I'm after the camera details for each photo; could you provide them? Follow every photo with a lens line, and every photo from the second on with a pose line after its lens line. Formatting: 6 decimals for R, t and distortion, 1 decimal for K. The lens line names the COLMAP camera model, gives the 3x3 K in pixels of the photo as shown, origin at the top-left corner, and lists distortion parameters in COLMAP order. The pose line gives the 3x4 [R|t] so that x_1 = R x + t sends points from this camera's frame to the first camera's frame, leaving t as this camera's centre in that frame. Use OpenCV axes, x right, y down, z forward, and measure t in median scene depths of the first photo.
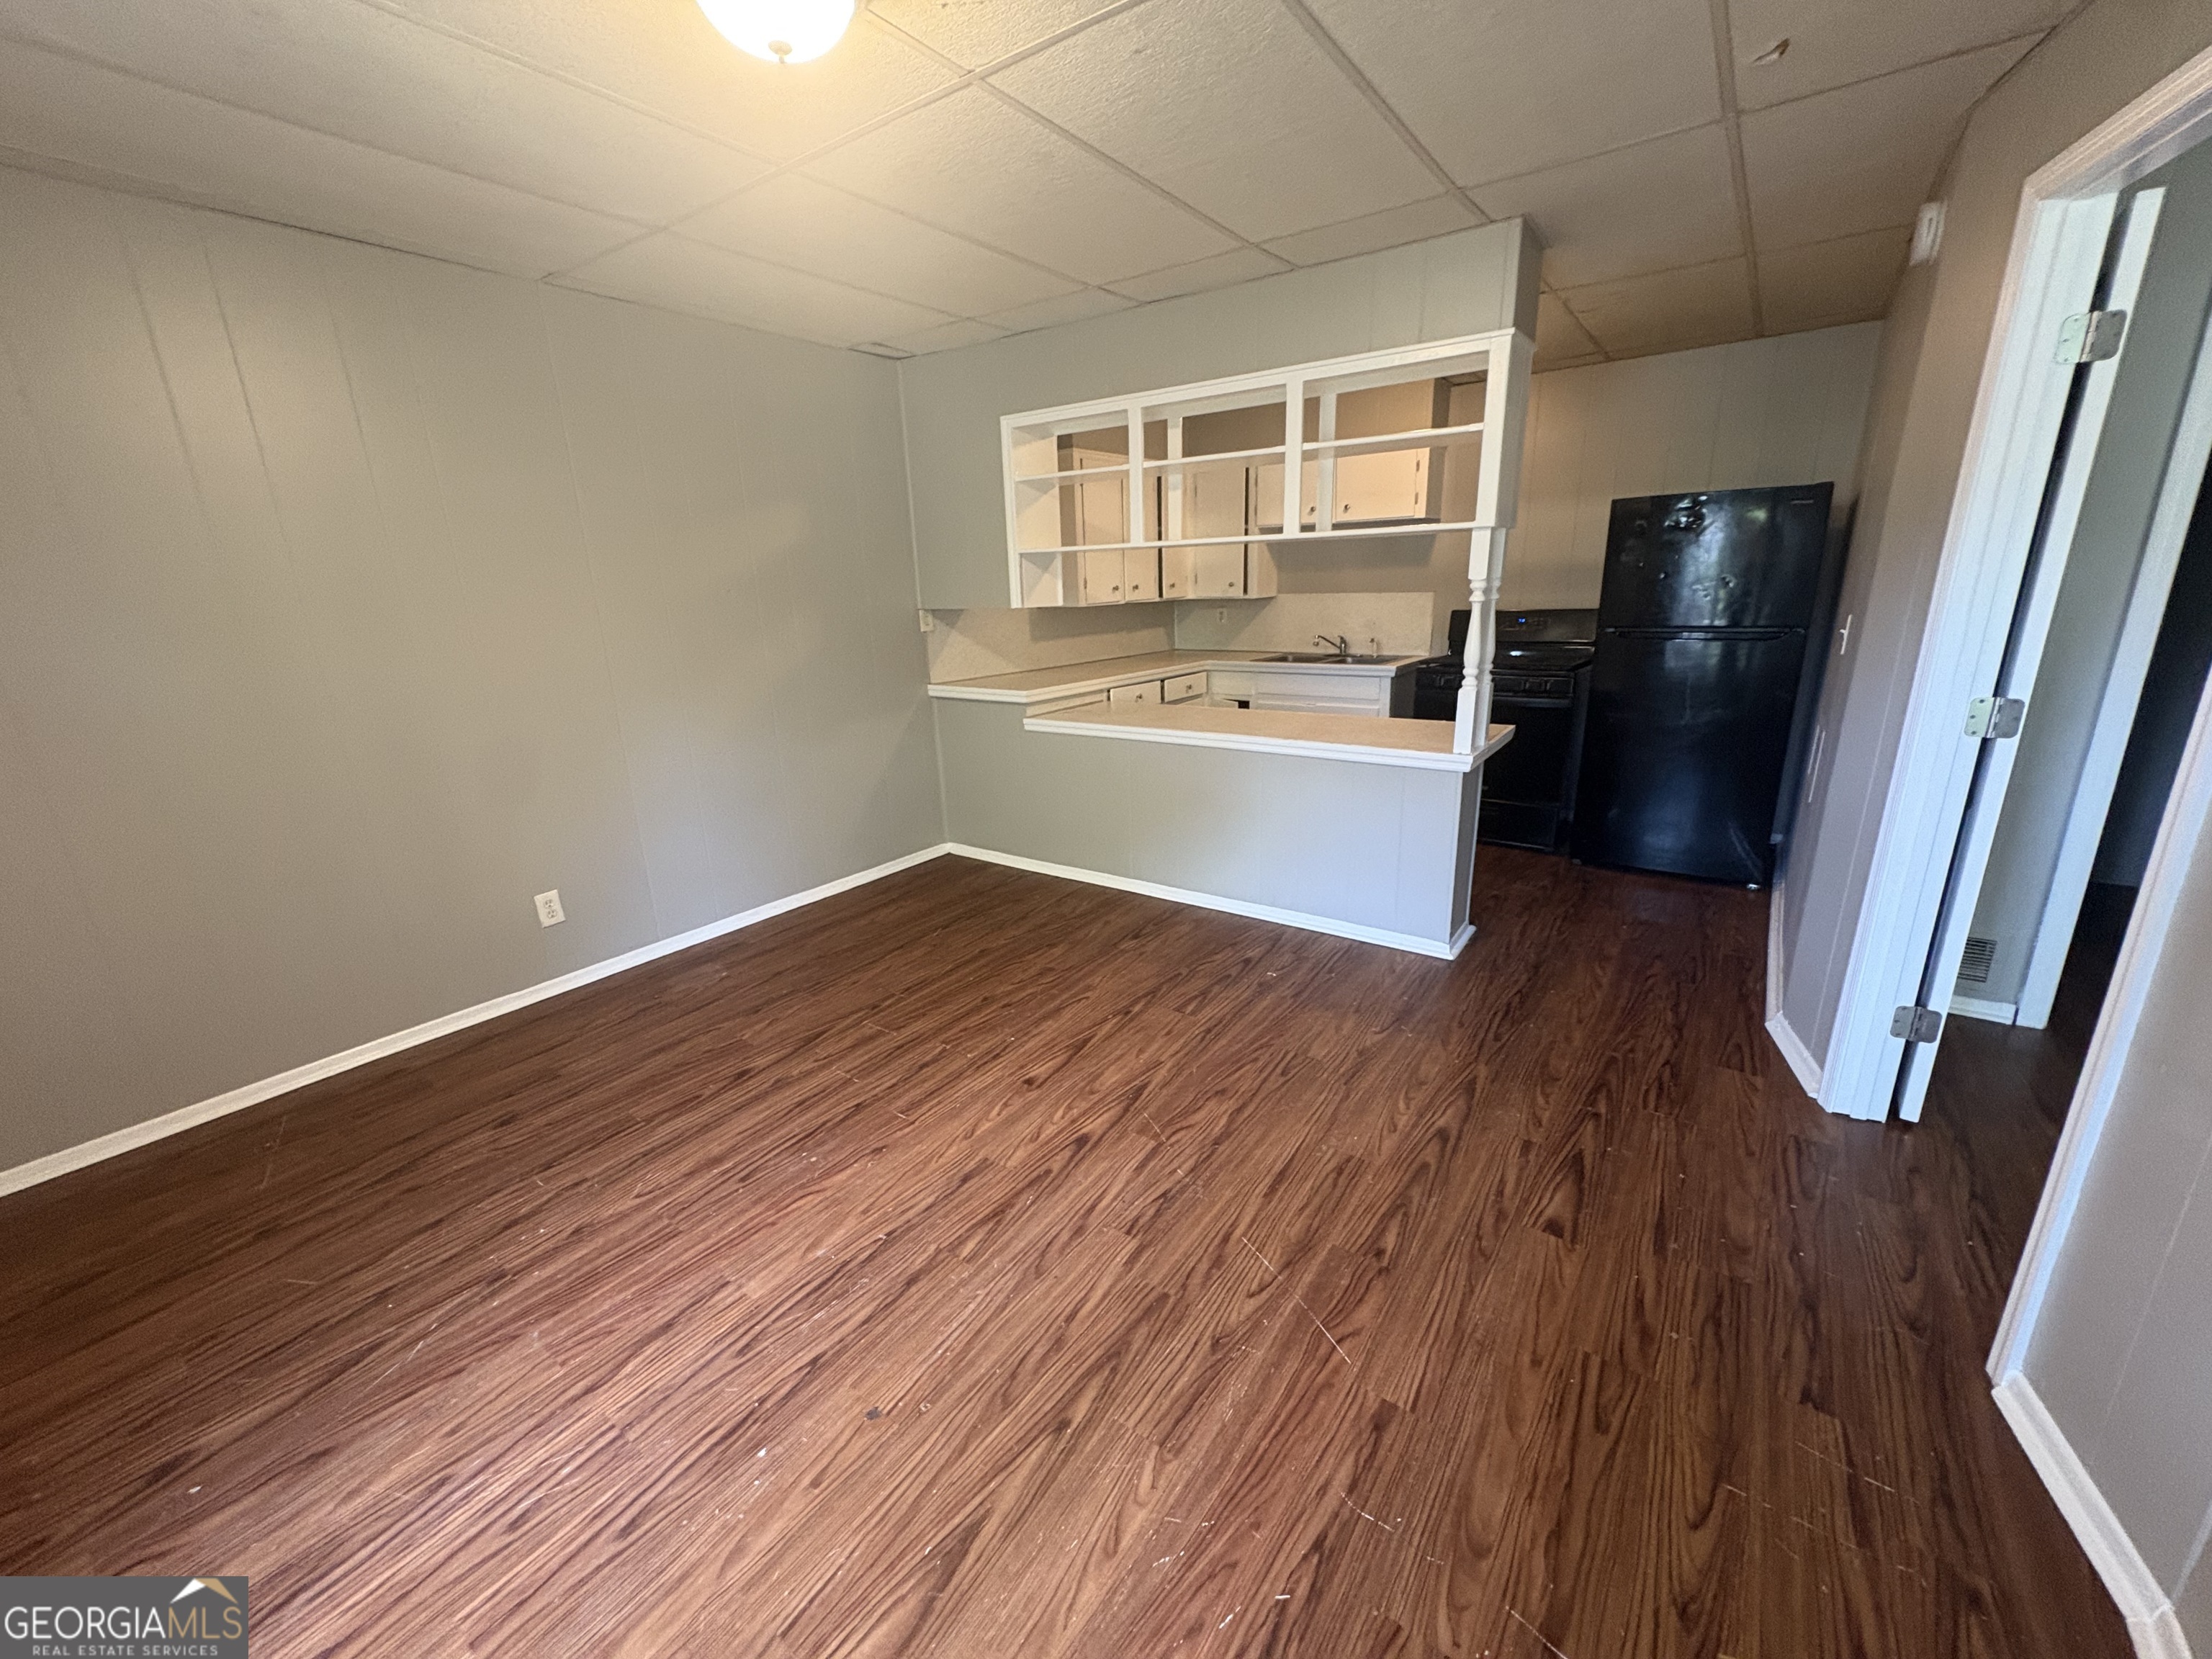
lens RADIAL K [[878.1, 0, 1108.2], [0, 878.1, 818.6], [0, 0, 1]] dist [-0.001582, -0.000022]
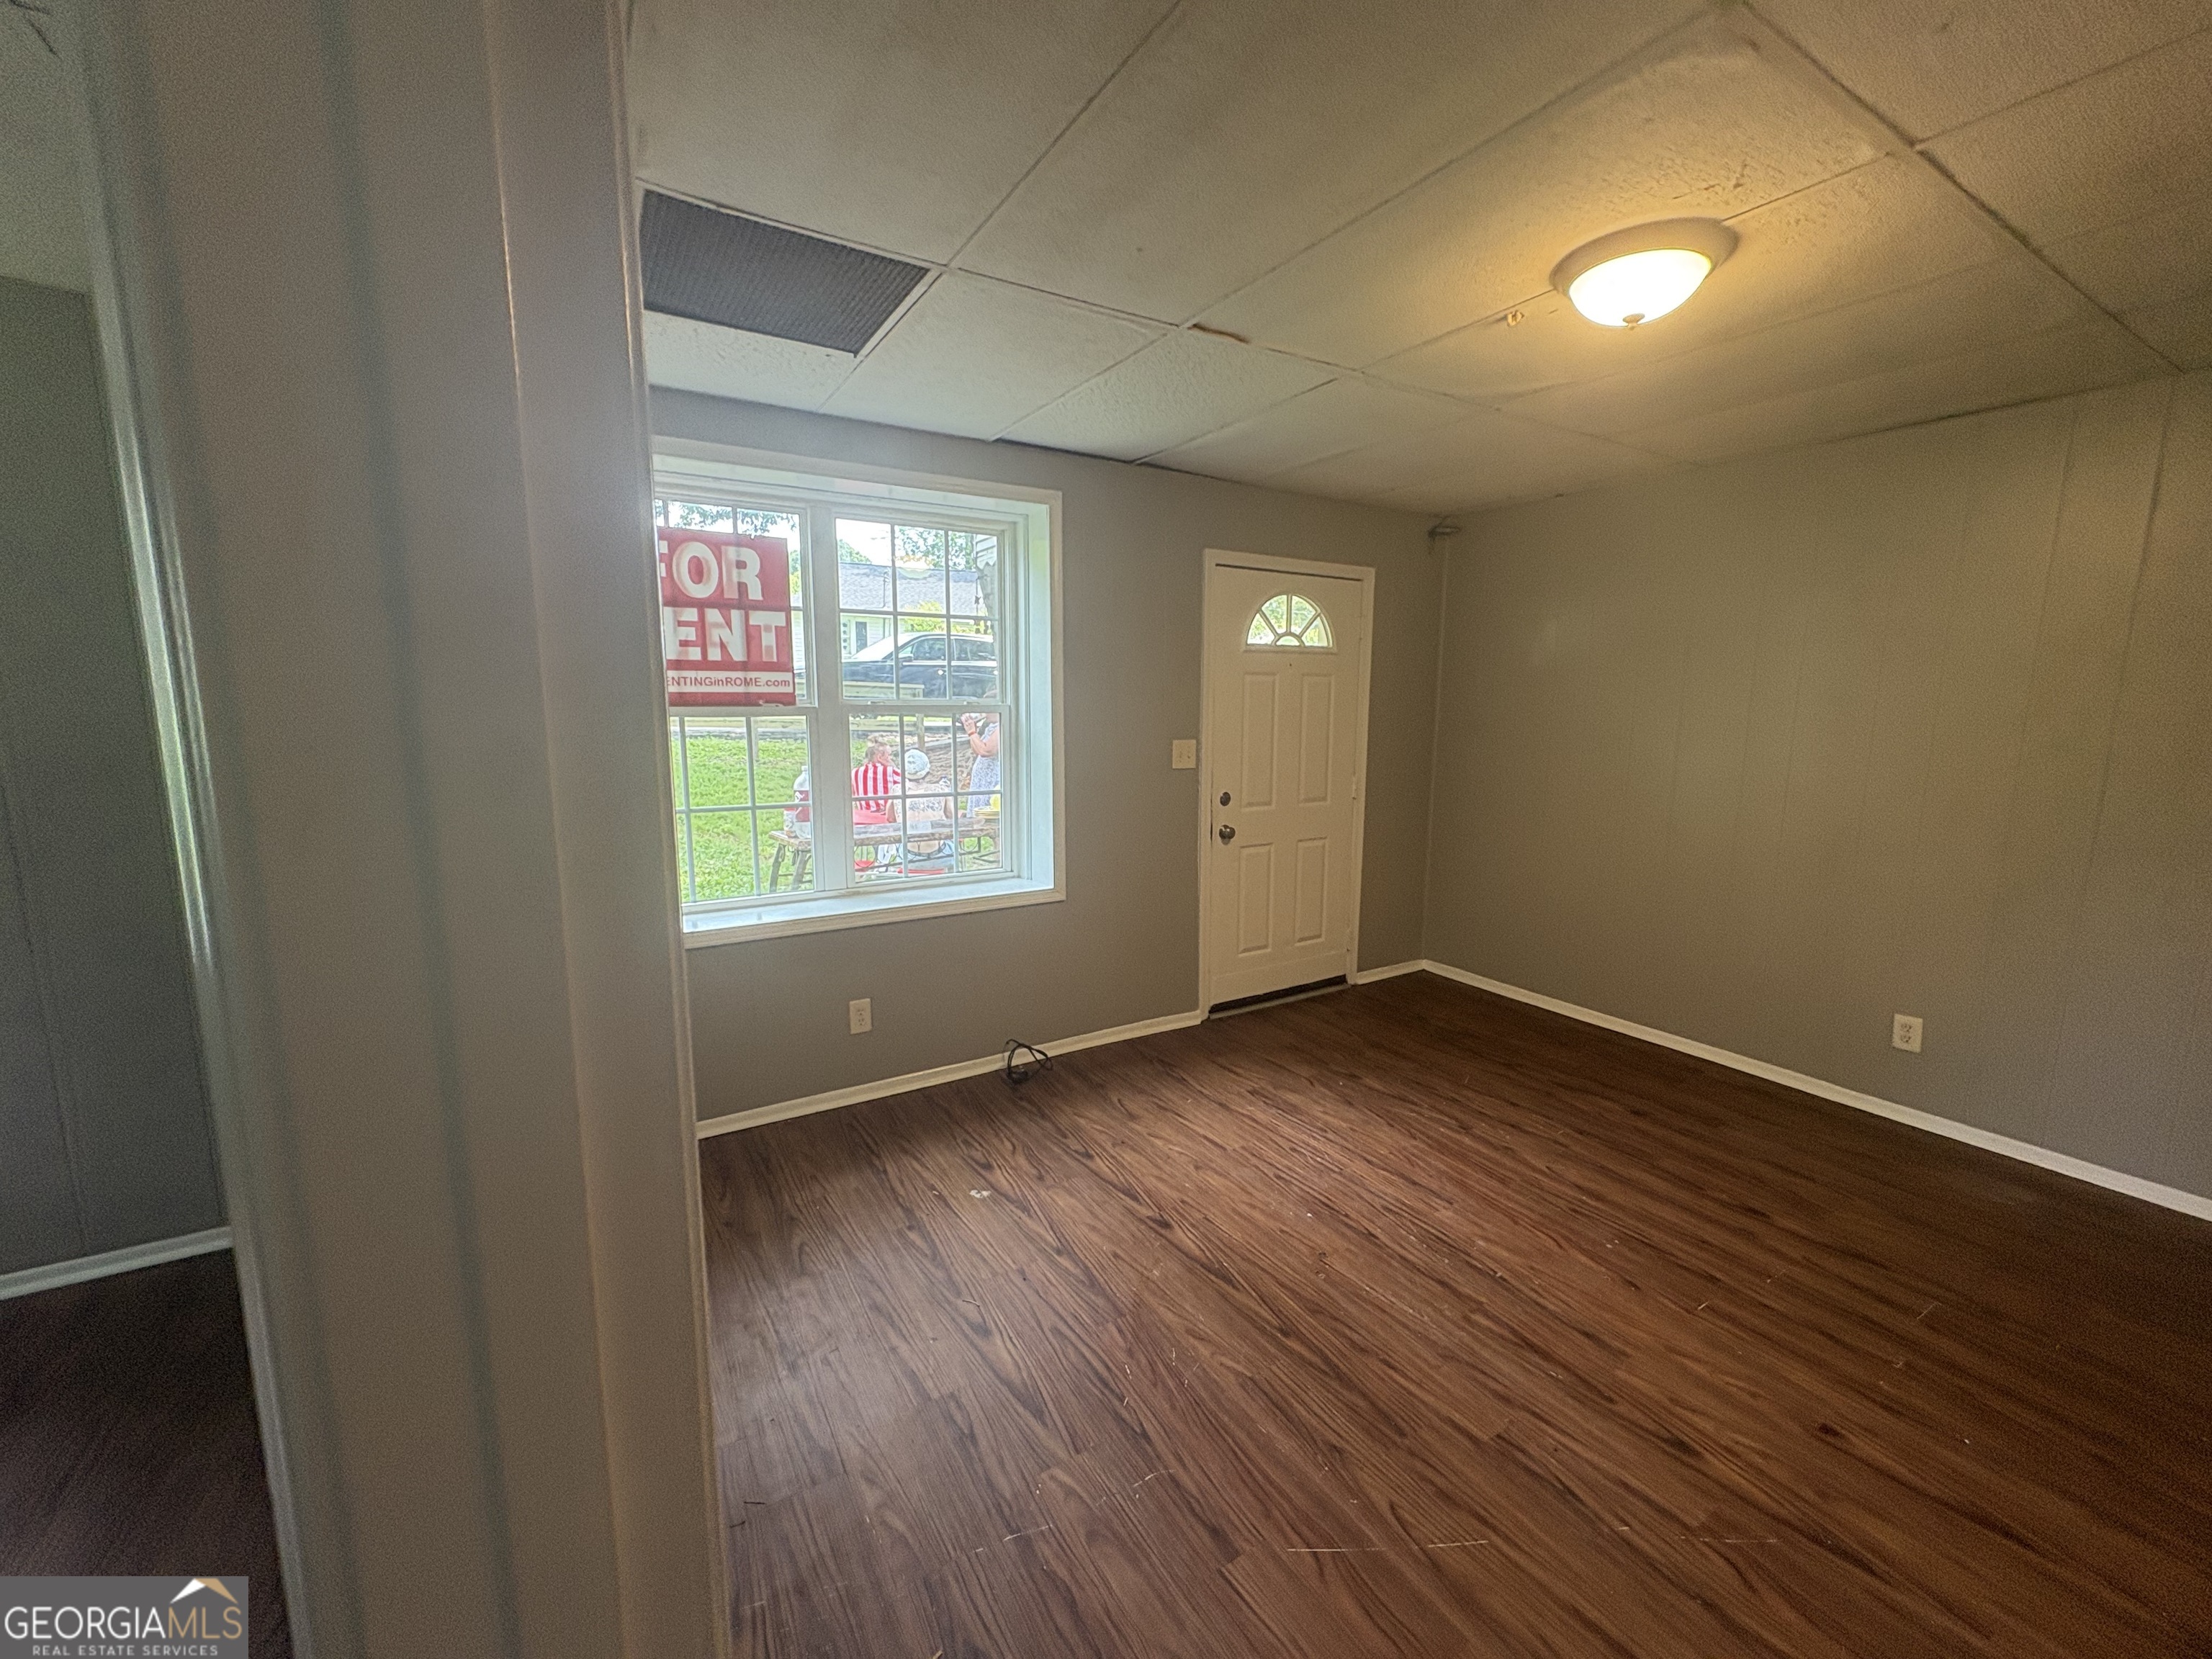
lens RADIAL K [[878.1, 0, 1116.1], [0, 878.1, 829.0], [0, 0, 1]] dist [-0.001582, -0.000022]
pose [[-0.376657, 0.165498, -0.911450, 0.997681], [-0.243014, 0.931800, 0.269618, -0.289091], [0.893909, 0.323048, -0.310750, 0.813232]]
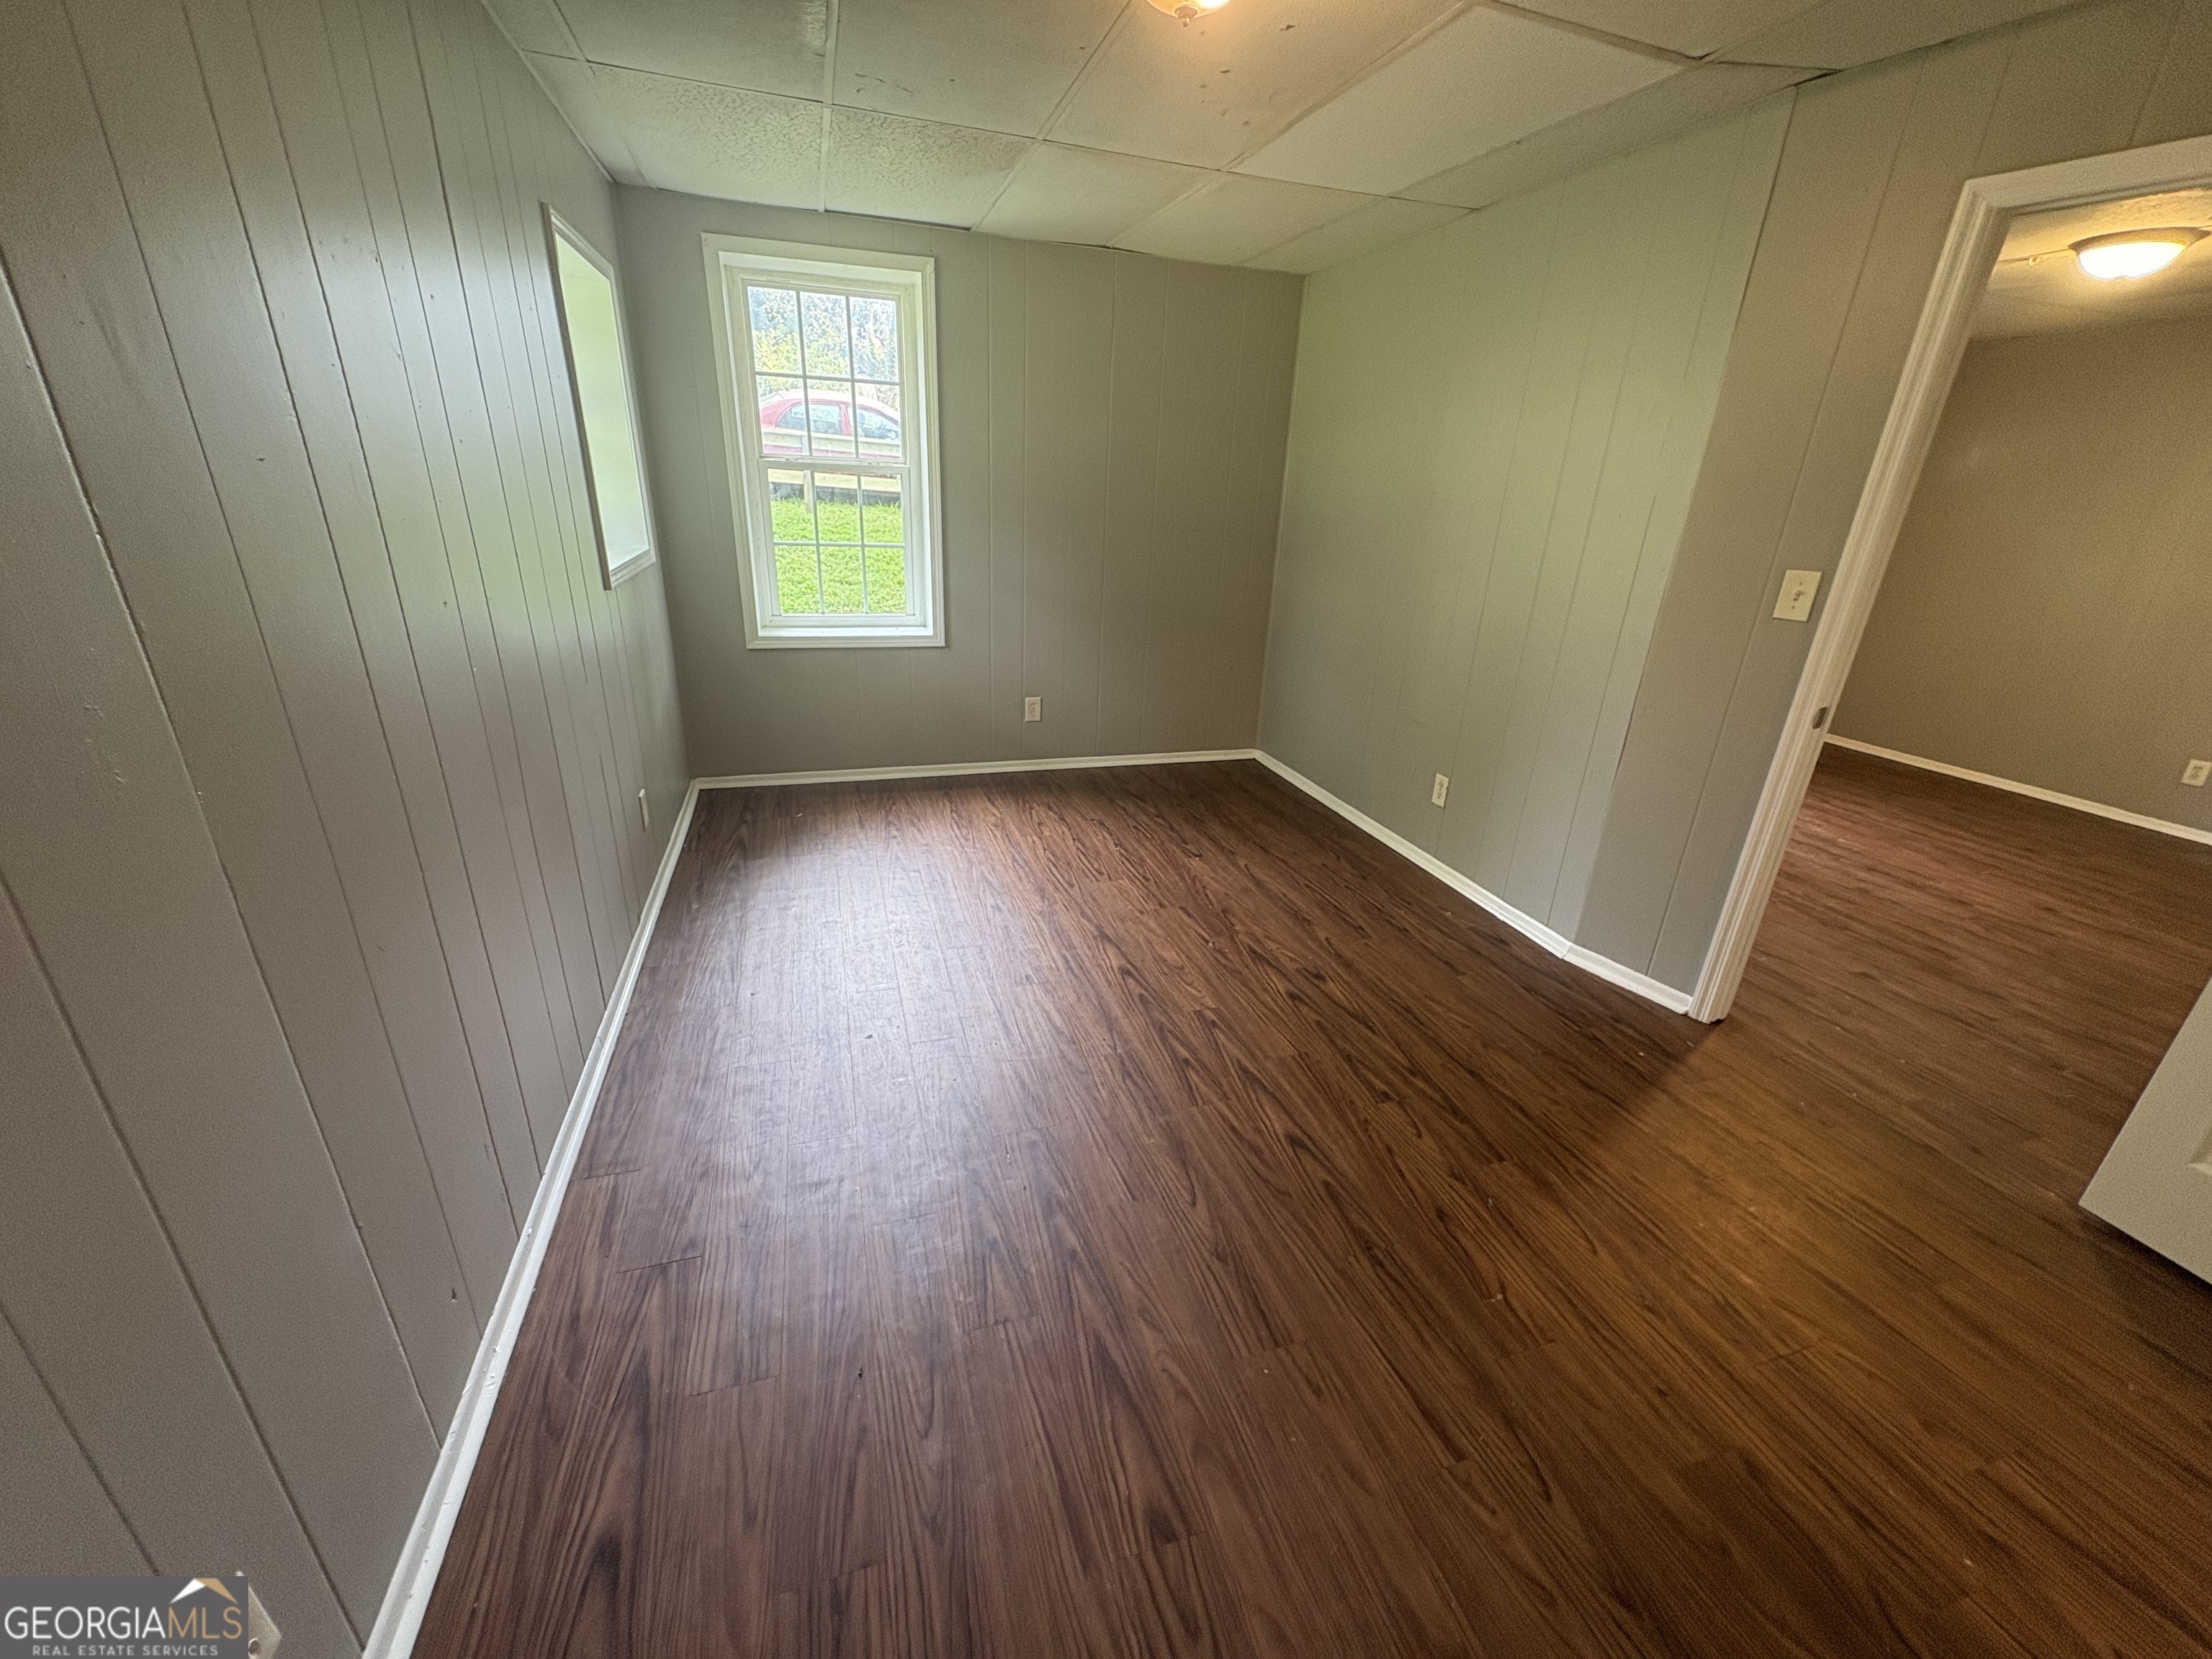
lens RADIAL K [[878.1, 0, 1118.2], [0, 878.1, 839.4], [0, 0, 1]] dist [-0.001582, -0.000022]
pose [[-0.583503, 0.311334, -0.750064, 2.557029], [-0.240108, 0.816170, 0.525562, -0.230411], [0.775805, 0.486763, -0.401483, 0.539614]]
